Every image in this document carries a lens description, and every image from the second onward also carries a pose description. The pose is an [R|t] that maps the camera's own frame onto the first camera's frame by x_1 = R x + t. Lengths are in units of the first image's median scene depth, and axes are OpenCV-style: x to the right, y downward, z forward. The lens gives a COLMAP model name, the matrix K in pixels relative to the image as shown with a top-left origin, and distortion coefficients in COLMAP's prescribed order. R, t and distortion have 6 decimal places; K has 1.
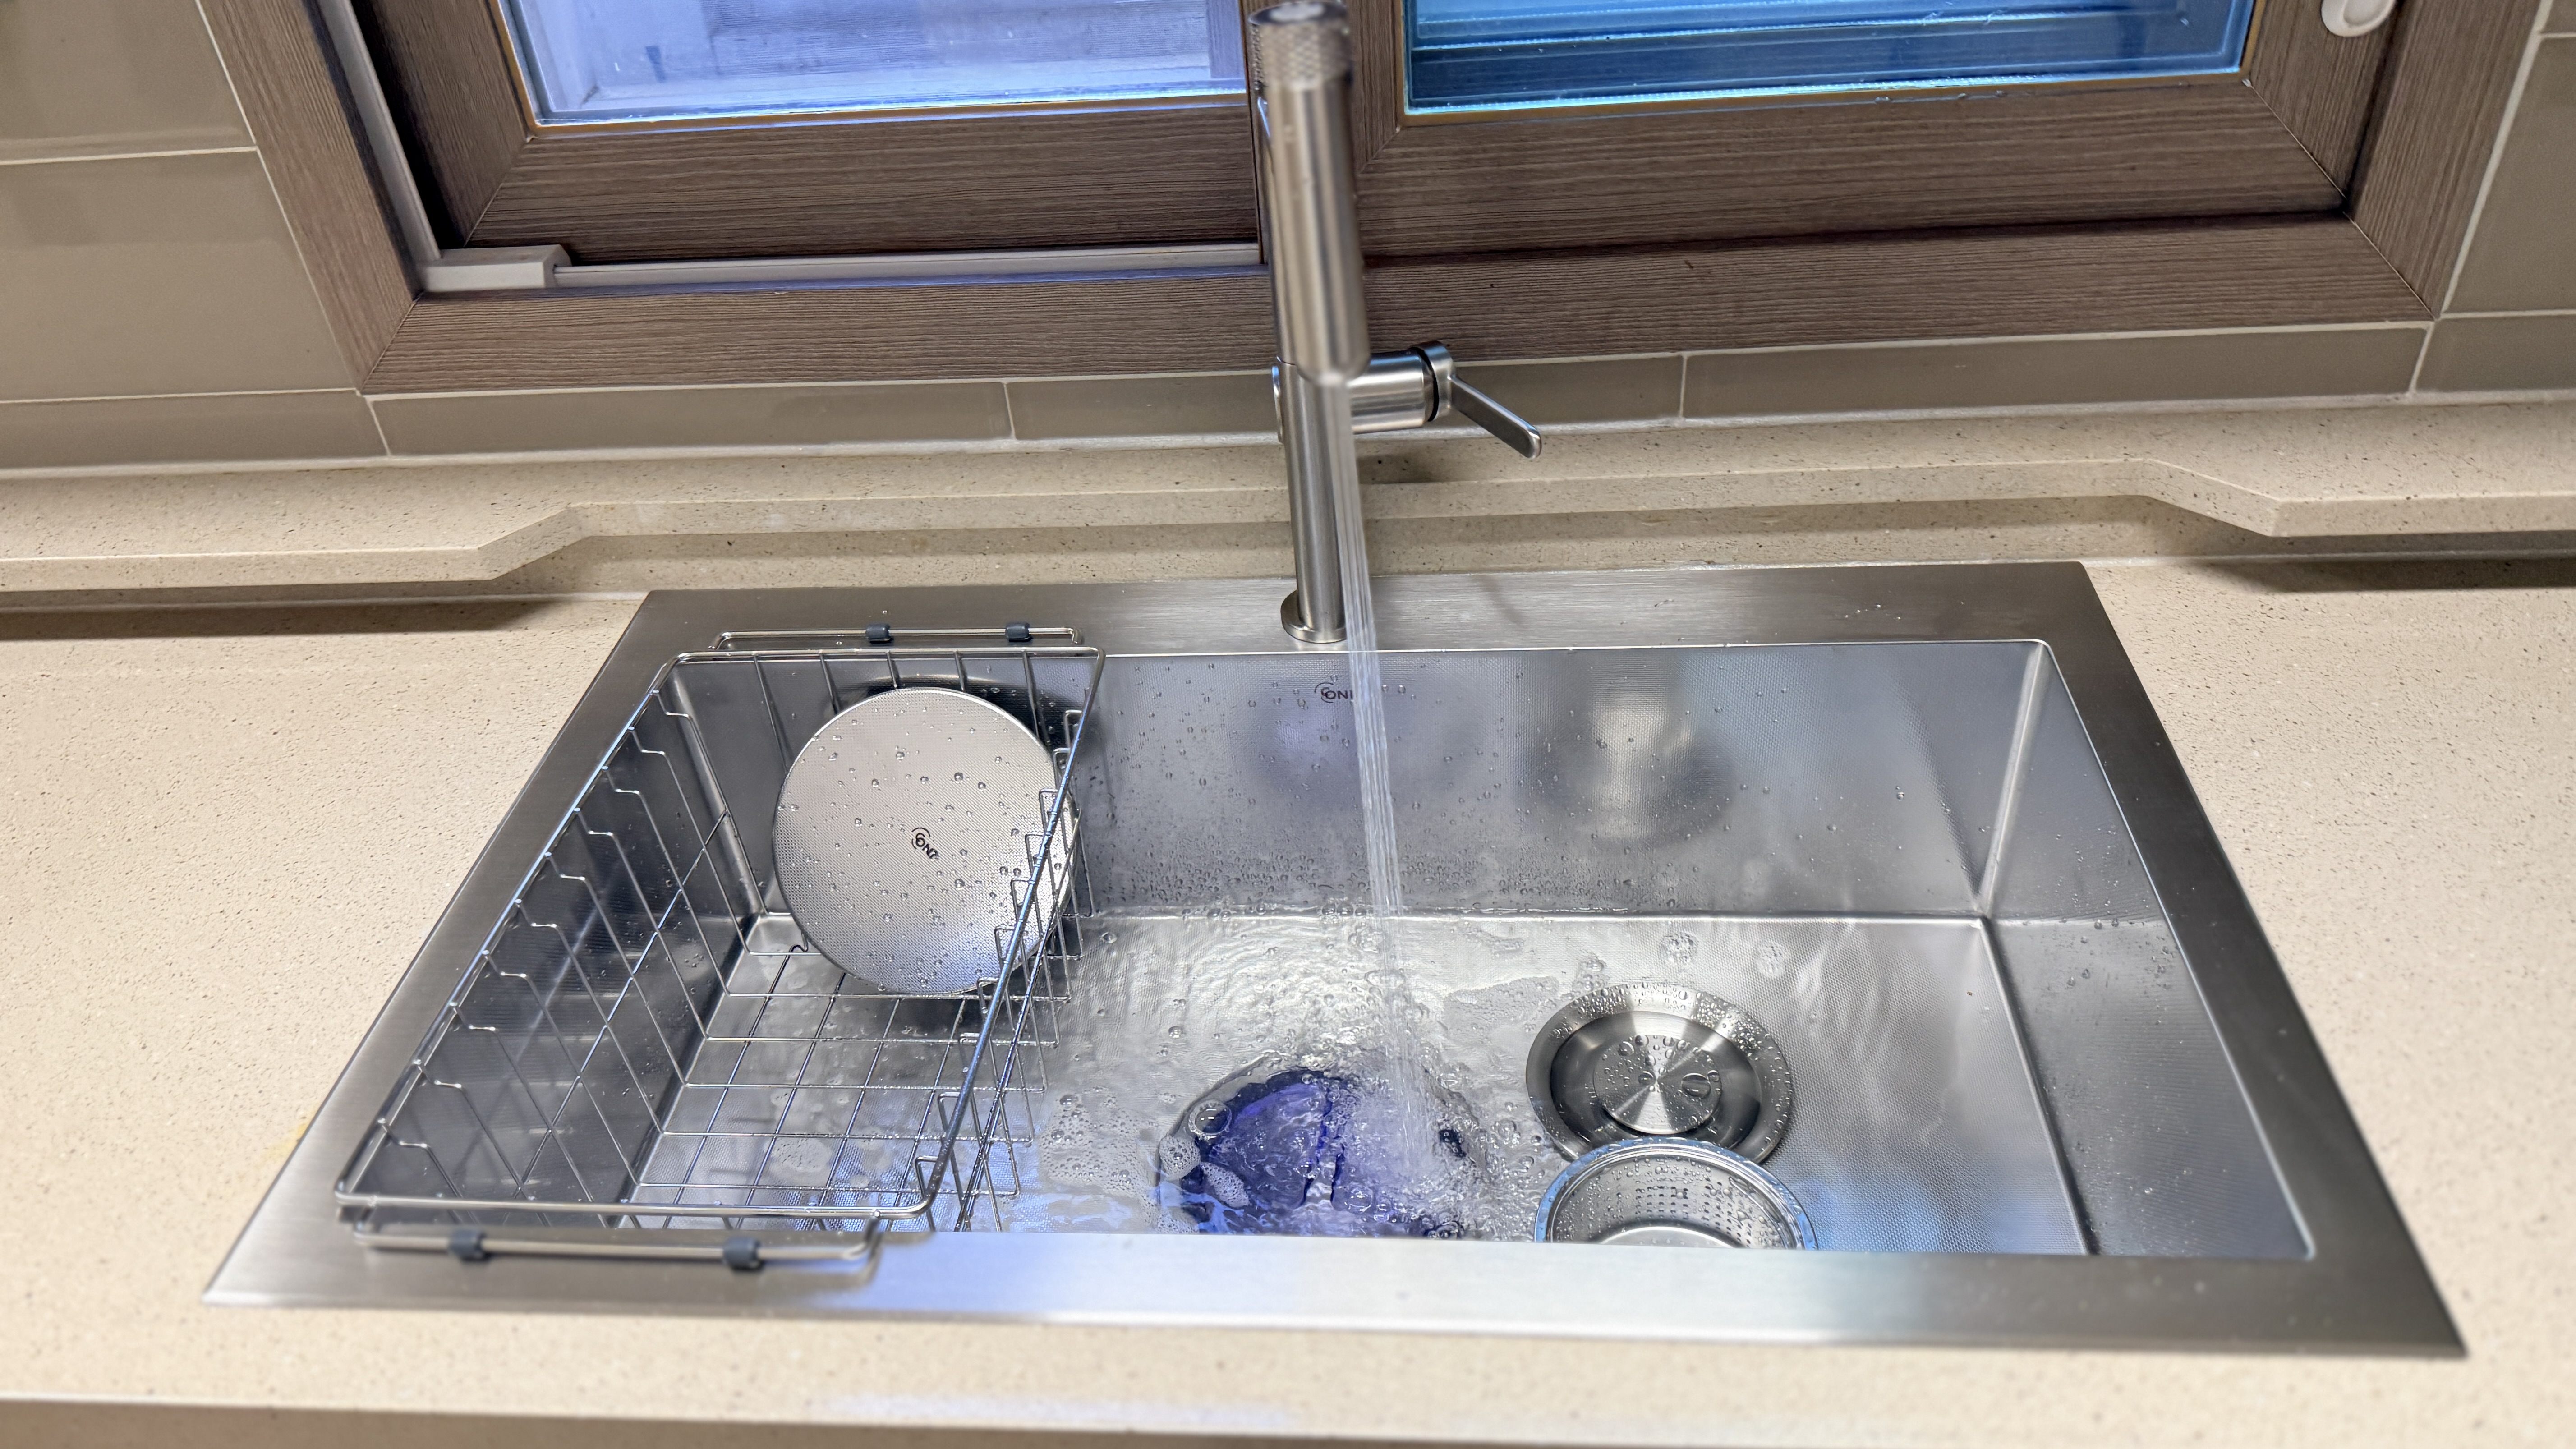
lens RADIAL K [[1820.6, 0, 1261.2], [0, 1820.6, 739.4], [0, 0, 1]] dist [0.000243, -0.019358]
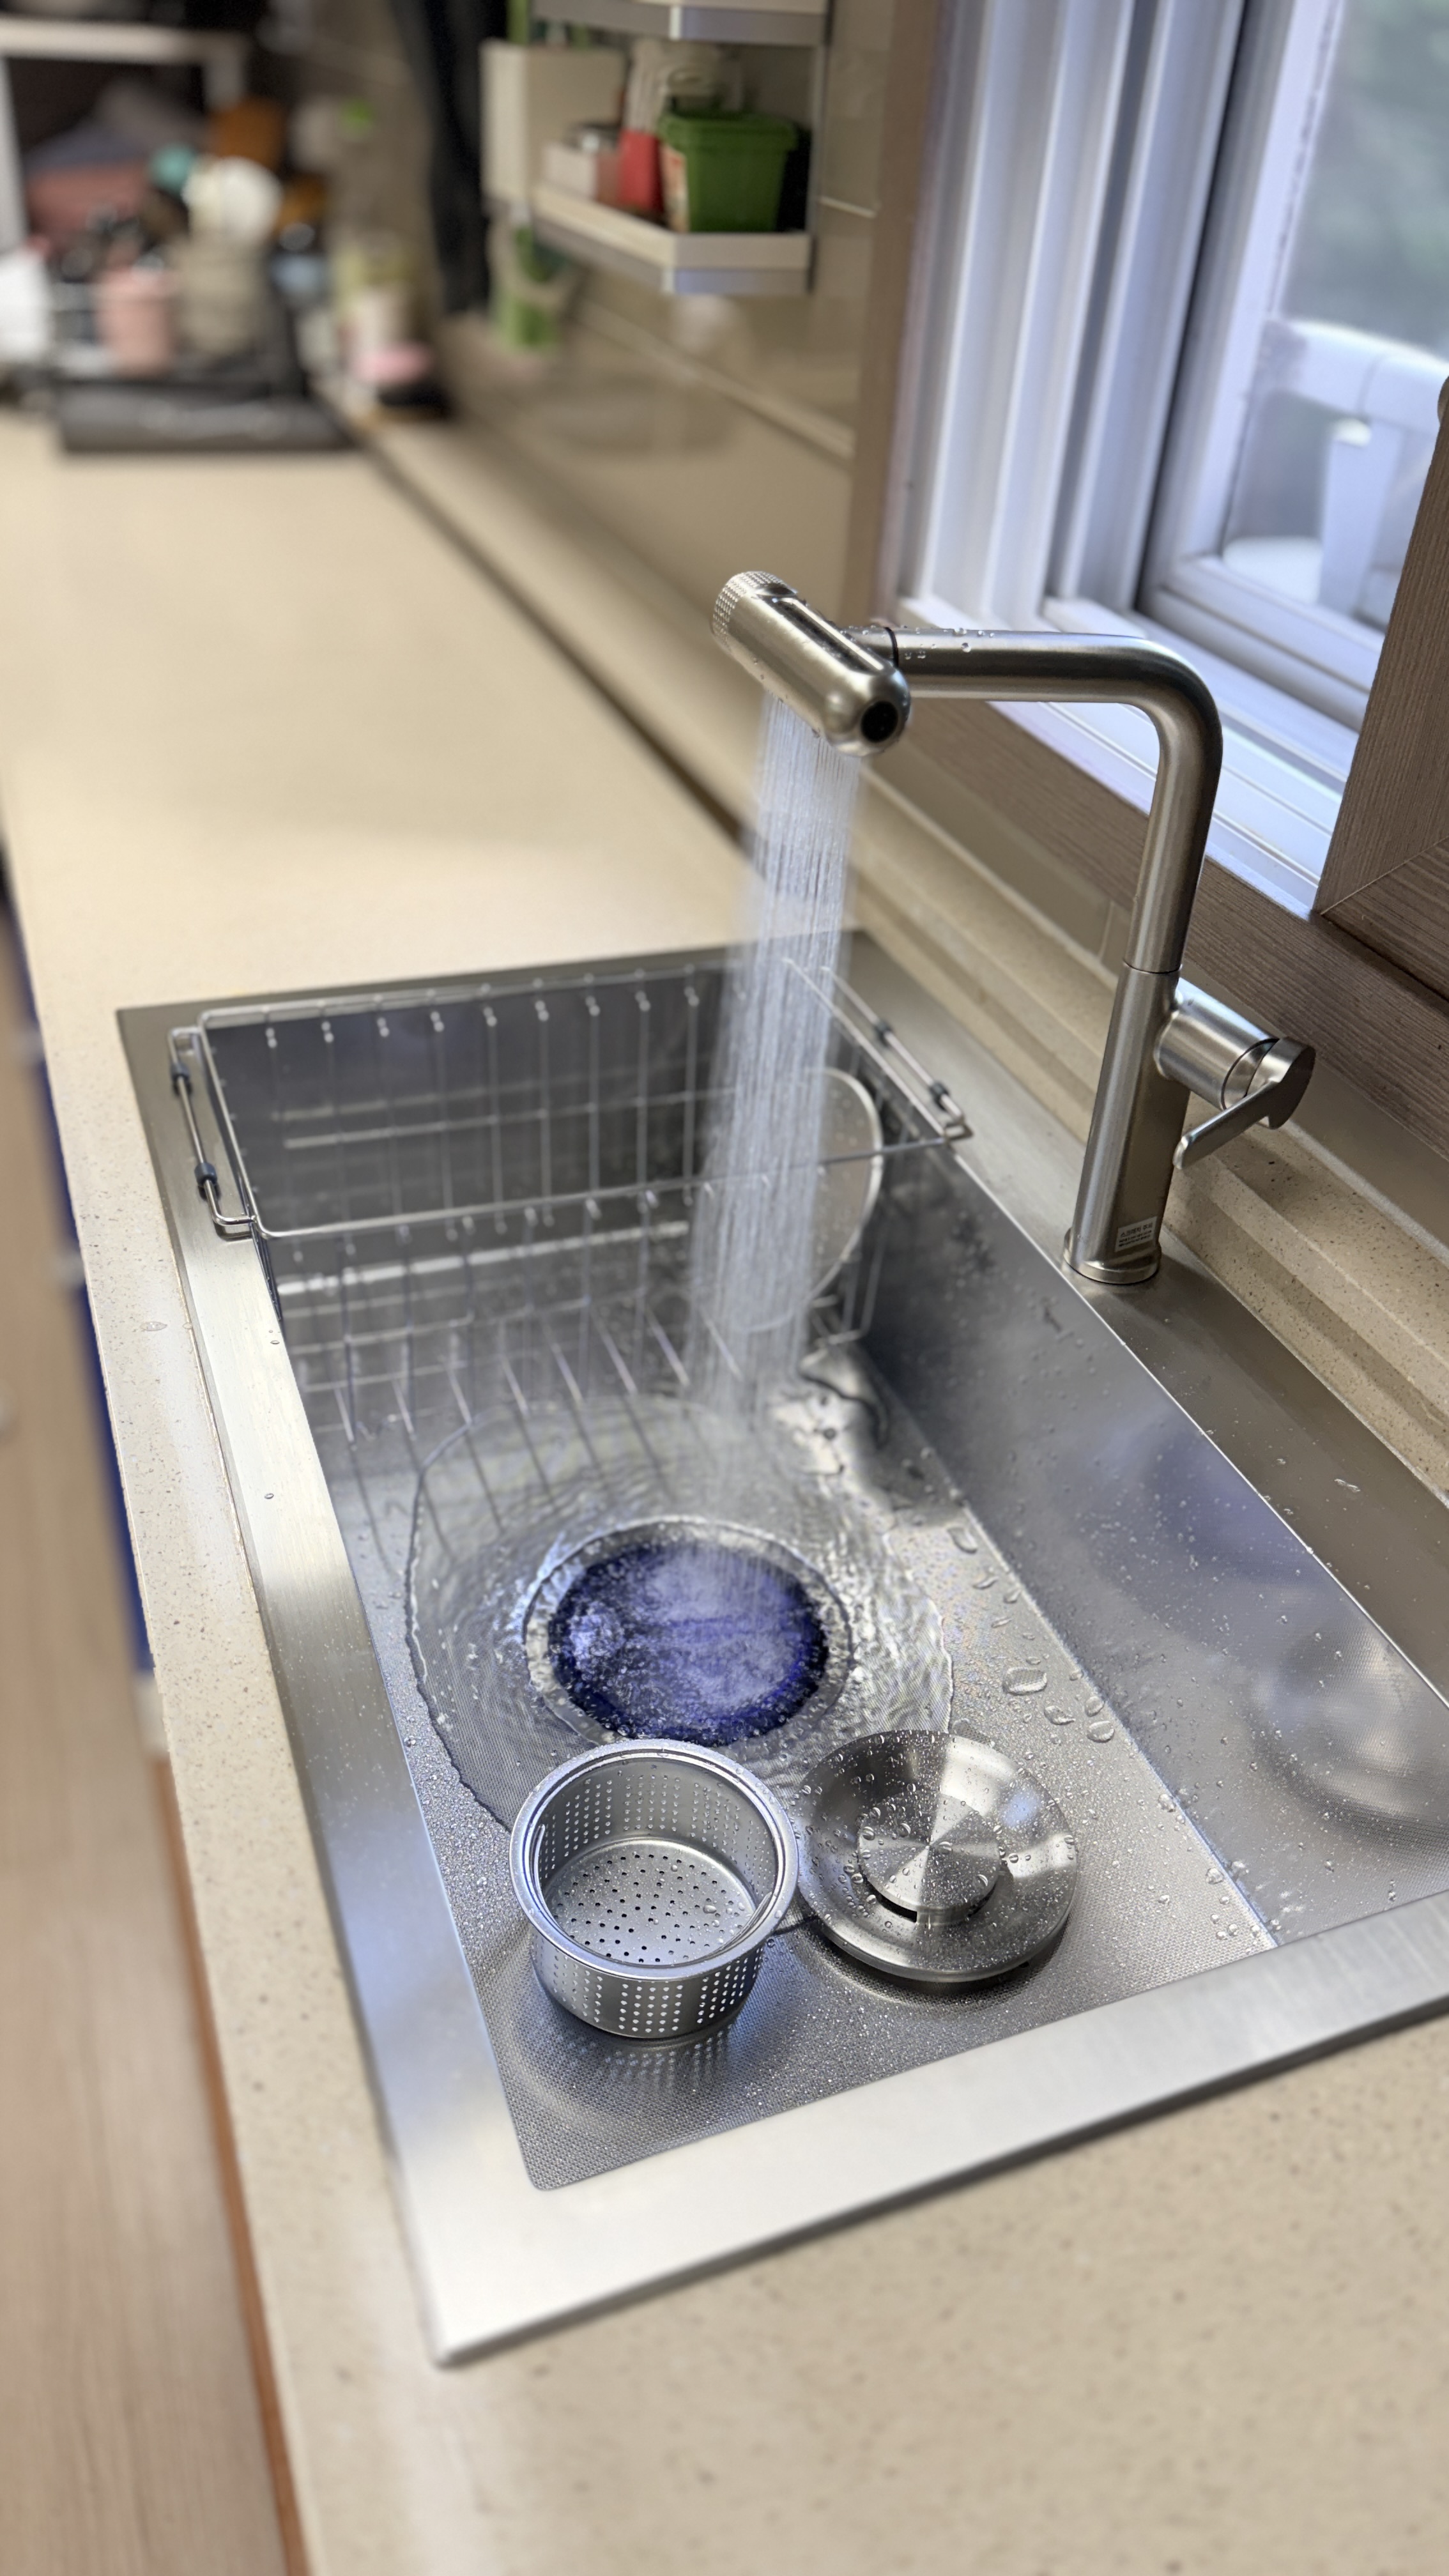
lens RADIAL K [[1820.6, 0, 719.2], [0, 1820.6, 1318.3], [0, 0, 1]] dist [0.000243, -0.019358]
pose [[0.420421, 0.612303, -0.669575, 0.626967], [-0.616890, 0.734053, 0.283926, -0.194706], [0.665352, 0.293686, 0.686335, 0.255476]]
